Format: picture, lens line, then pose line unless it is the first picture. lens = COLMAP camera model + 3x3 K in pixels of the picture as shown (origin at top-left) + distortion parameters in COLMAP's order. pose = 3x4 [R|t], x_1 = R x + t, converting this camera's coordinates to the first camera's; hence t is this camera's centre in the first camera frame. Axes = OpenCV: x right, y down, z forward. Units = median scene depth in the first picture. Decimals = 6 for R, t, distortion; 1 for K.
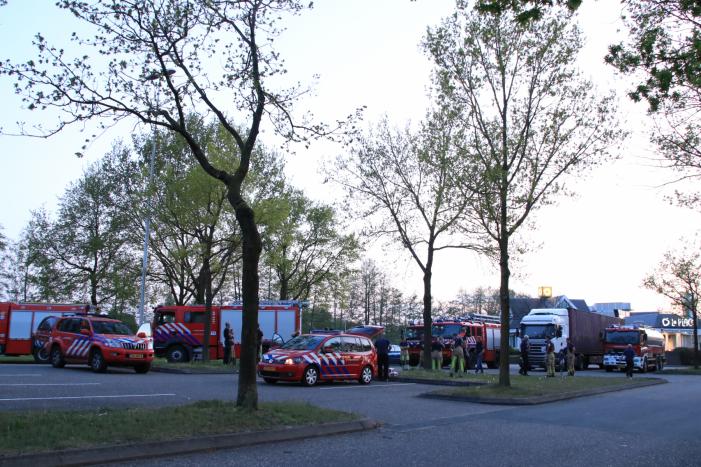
lens RADIAL K [[660.9, 0, 350.5], [0, 660.9, 233.5], [0, 0, 1]] dist [-0.125309, 0.014195]
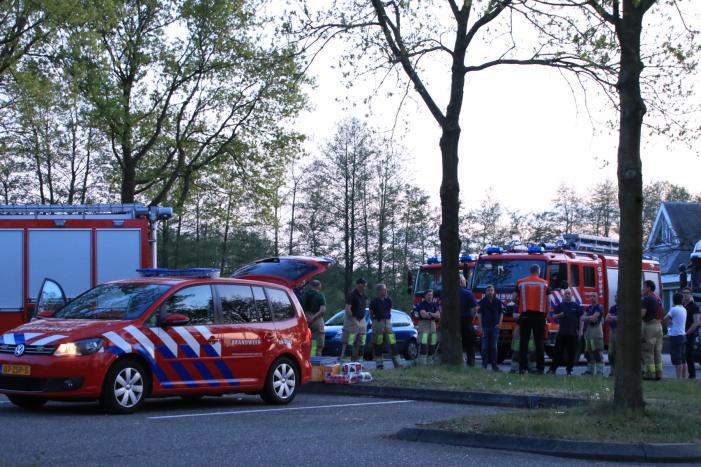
lens RADIAL K [[1464.6, 0, 350.5], [0, 1464.6, 233.5], [0, 0, 1]] dist [0.085485, 0.215900]
pose [[0.999743, -0.011741, 0.019410, 0.030050], [0.009480, 0.993585, 0.112692, 0.017745], [-0.020608, -0.112479, 0.993440, 0.083088]]
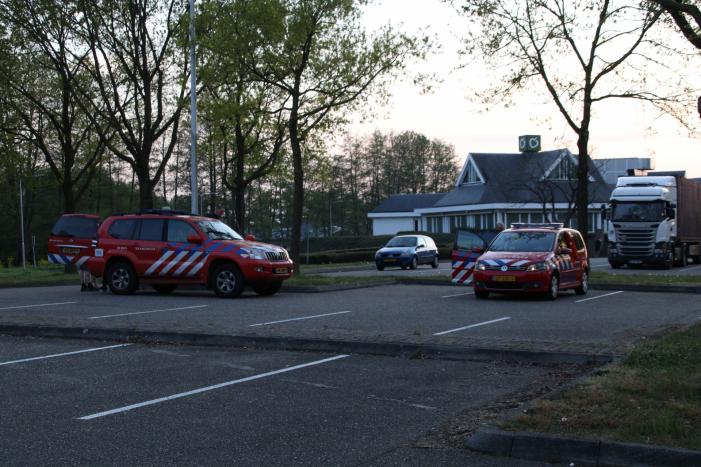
lens RADIAL K [[1147.3, 0, 350.5], [0, 1147.3, 233.5], [0, 0, 1]] dist [0.052671, 0.161604]
pose [[0.976971, -0.030456, 0.211189, -0.305614], [-0.006143, 0.985336, 0.170515, -0.034207], [-0.213285, -0.167886, 0.962457, -0.107282]]
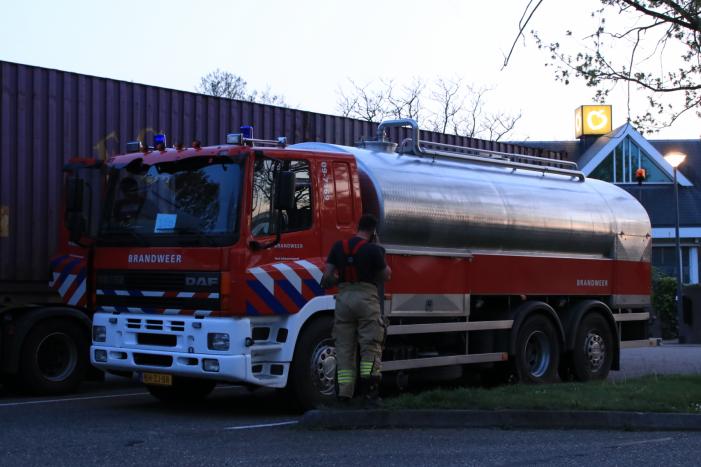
lens RADIAL K [[1335.3, 0, 350.5], [0, 1335.3, 233.5], [0, 0, 1]] dist [0.002261, 0.030023]
pose [[0.996173, -0.040656, -0.077369, 0.624964], [0.049587, 0.991863, 0.117257, 0.164987], [0.071972, -0.120645, 0.990083, 0.831811]]
